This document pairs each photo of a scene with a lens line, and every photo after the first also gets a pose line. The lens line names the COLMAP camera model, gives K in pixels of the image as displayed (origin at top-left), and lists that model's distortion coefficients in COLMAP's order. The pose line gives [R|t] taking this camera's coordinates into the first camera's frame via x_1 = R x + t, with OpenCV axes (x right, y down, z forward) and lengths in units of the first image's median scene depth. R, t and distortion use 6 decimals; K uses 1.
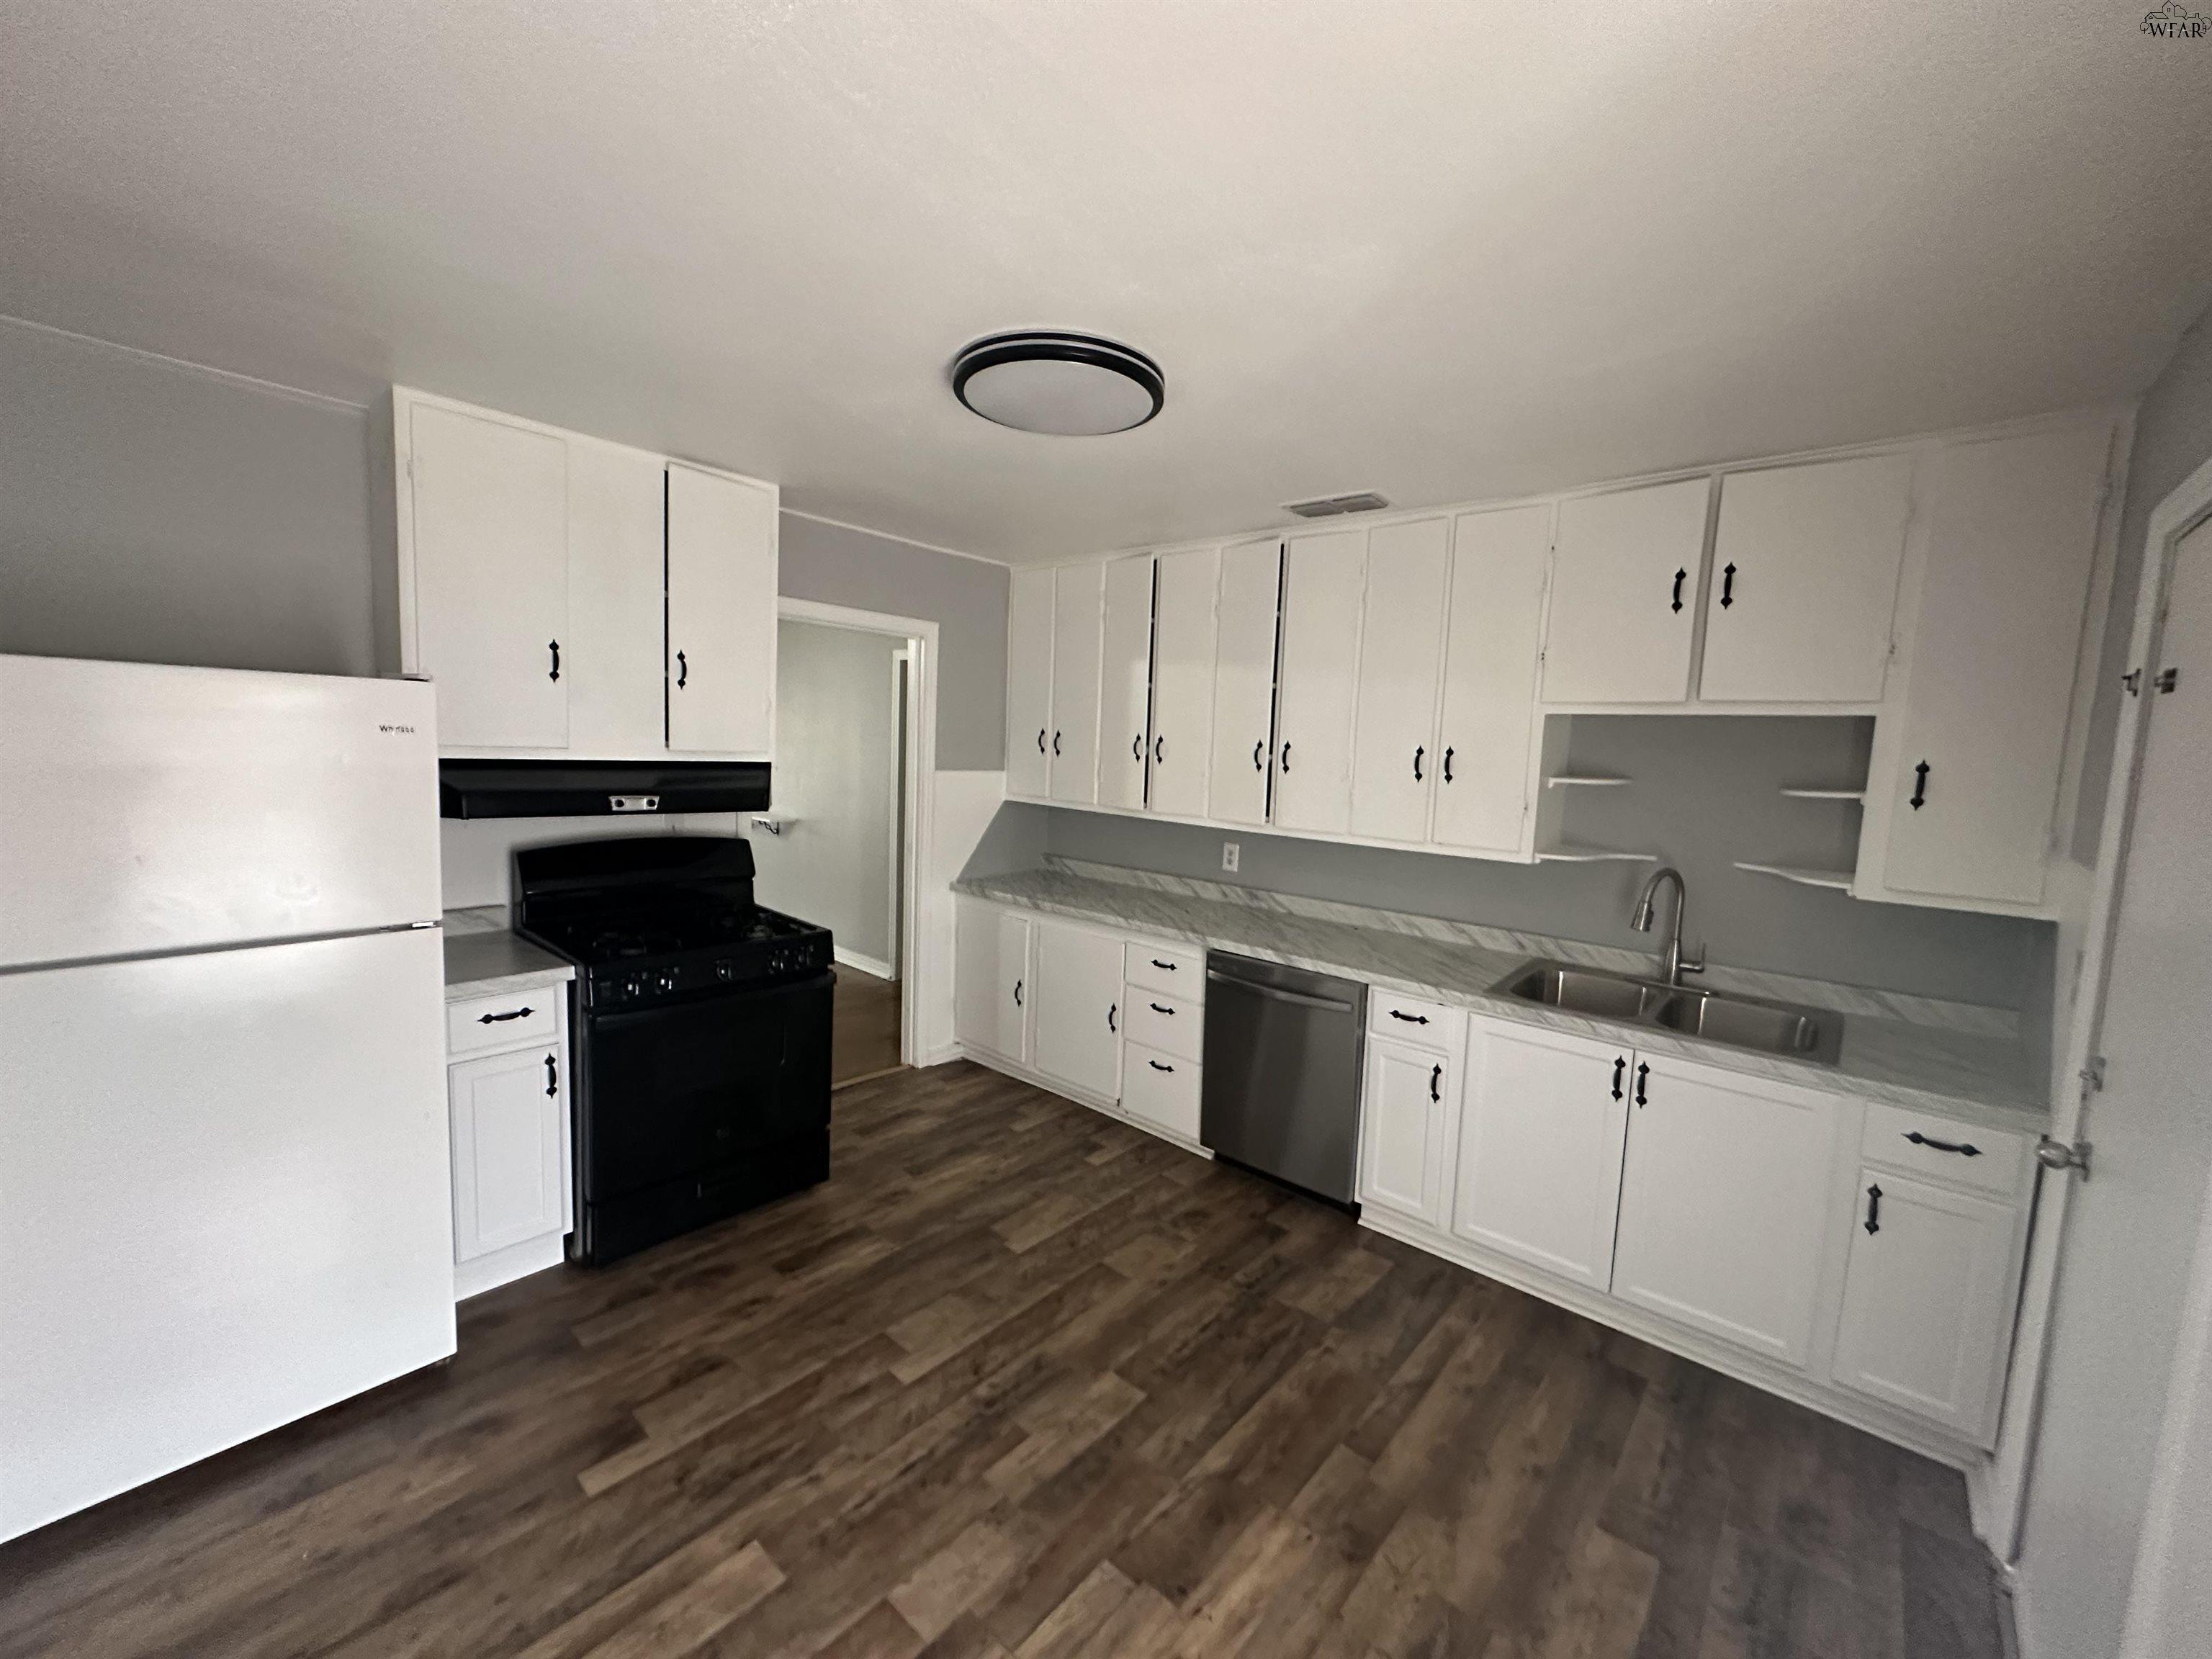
lens RADIAL K [[884.2, 0, 1106.0], [0, 884.2, 829.5], [0, 0, 1]] dist [-0.000572, -0.000034]
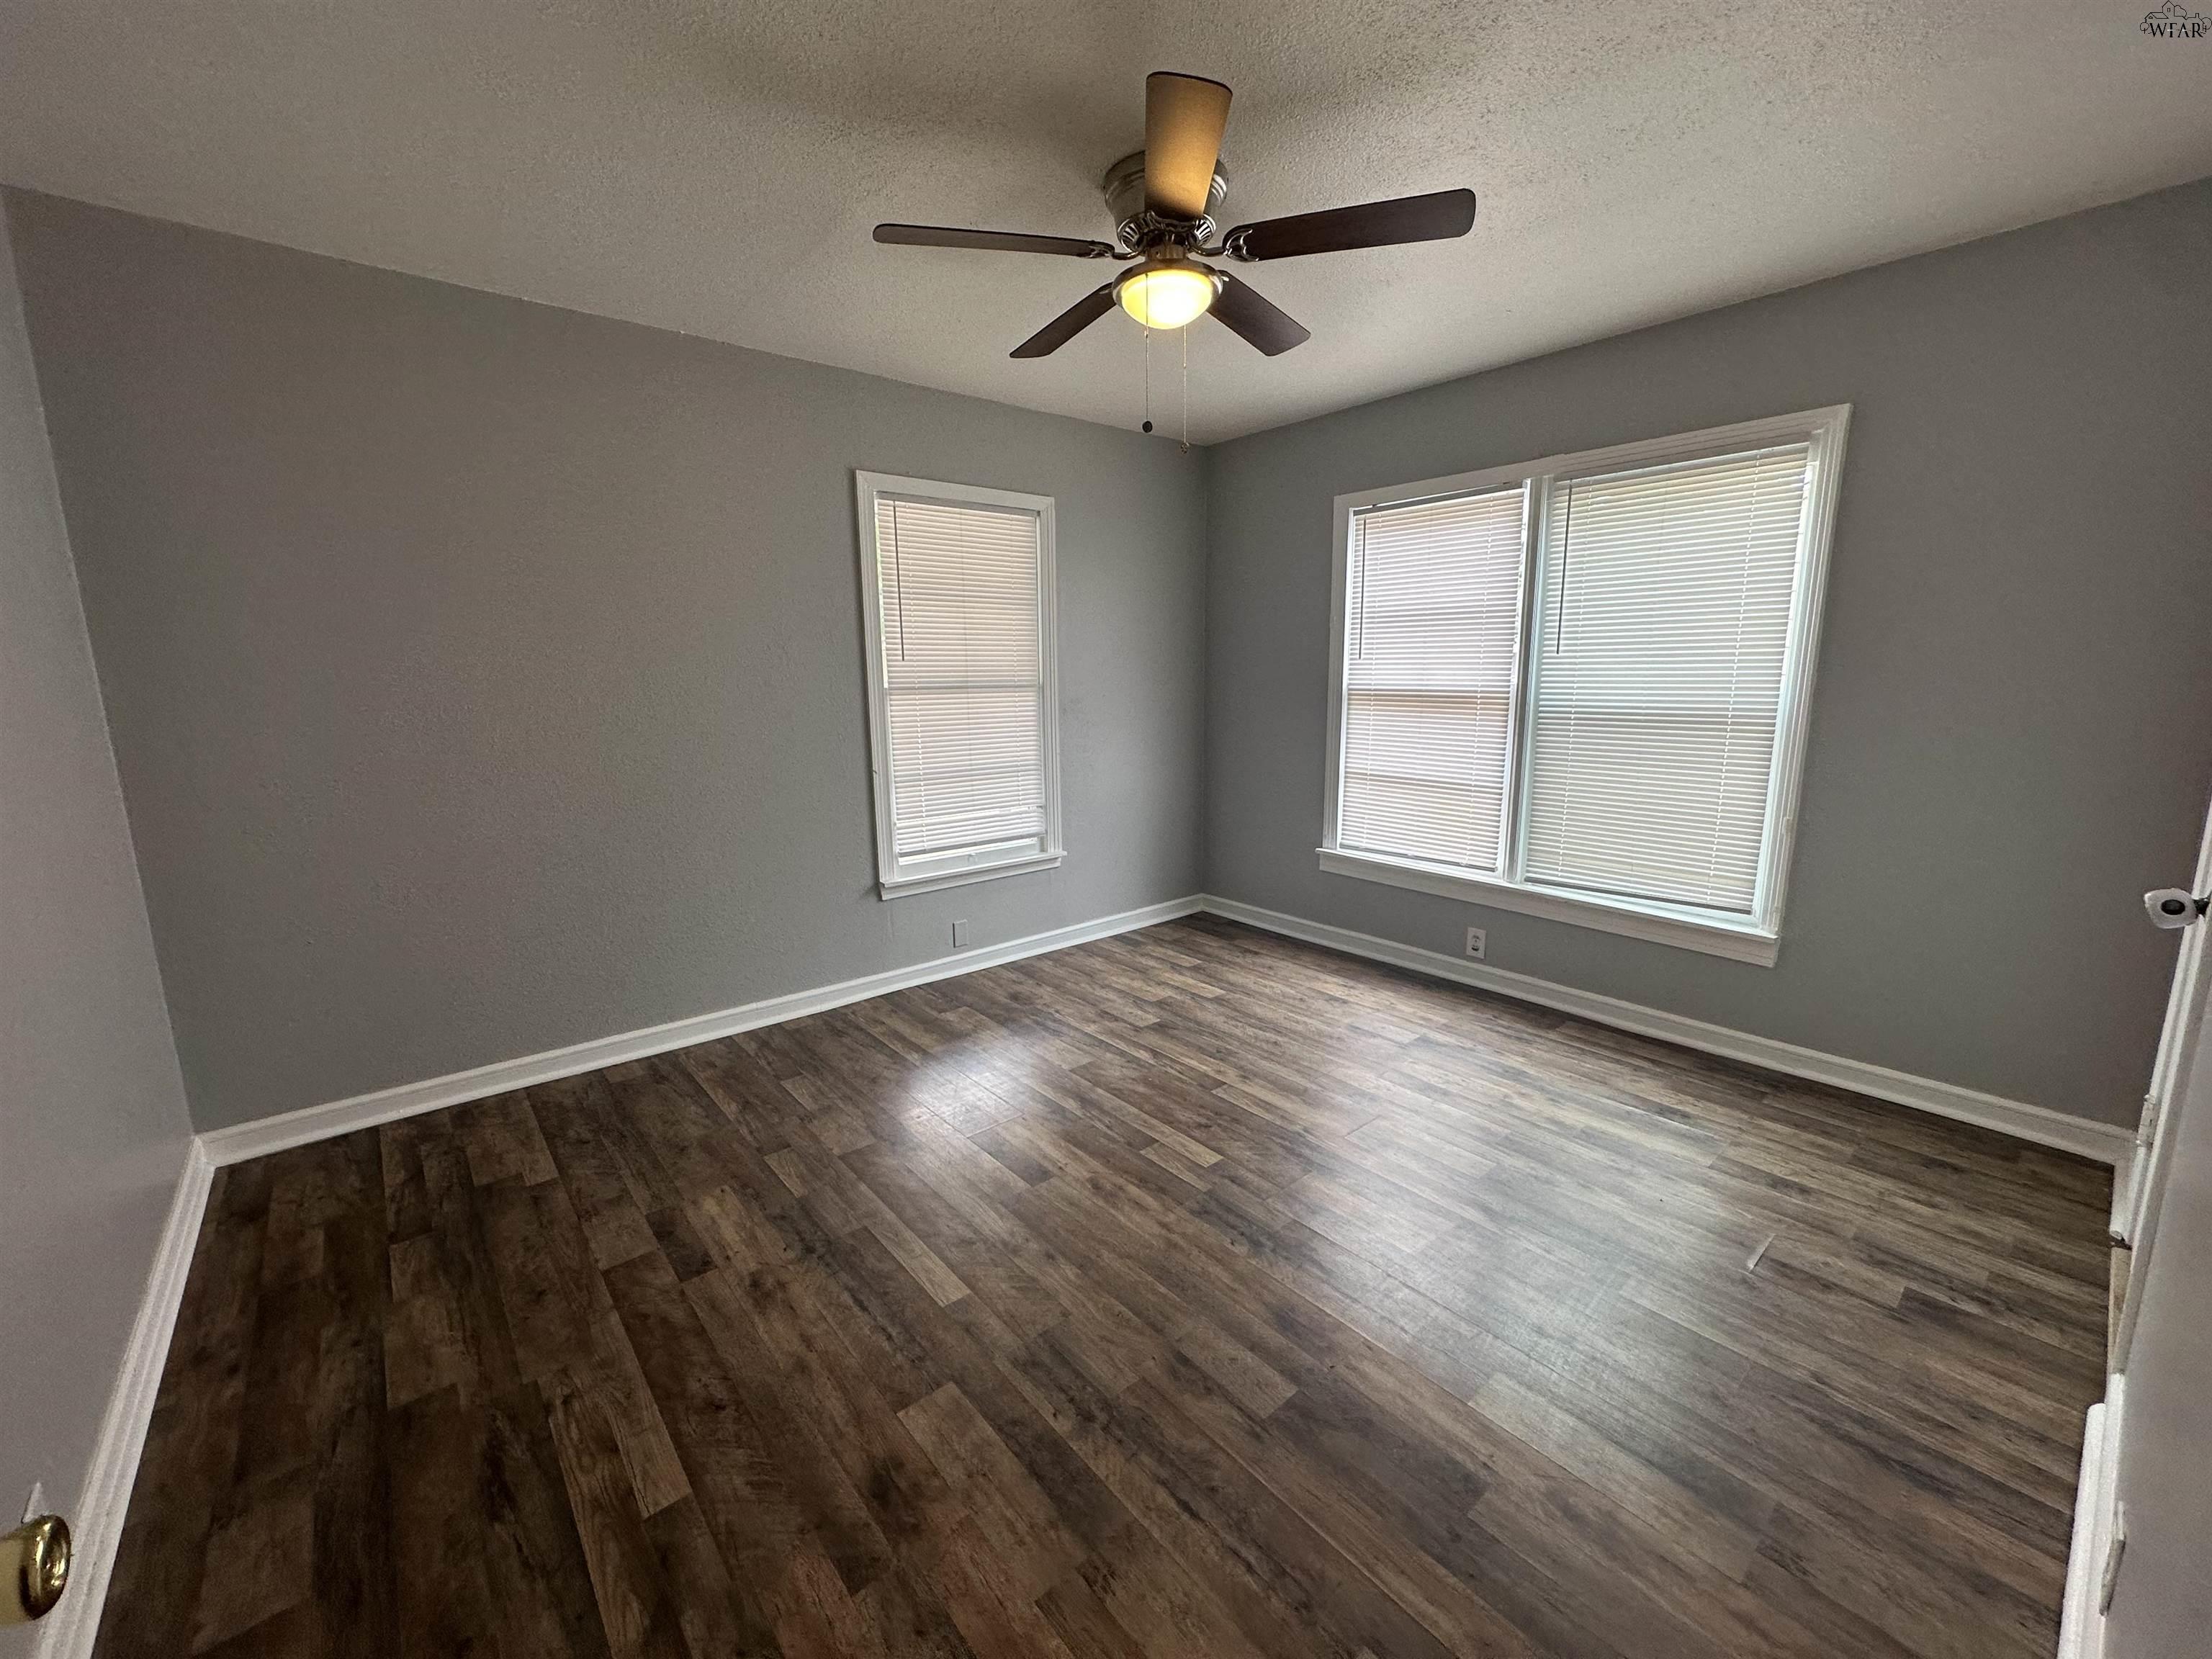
lens RADIAL K [[884.2, 0, 1106.0], [0, 884.2, 829.5], [0, 0, 1]] dist [-0.000572, -0.000034]
pose [[0.150209, -0.209353, 0.966234, -0.834510], [0.124878, 0.973513, 0.191517, 0.011416], [-0.980736, 0.091893, 0.172374, 0.884068]]
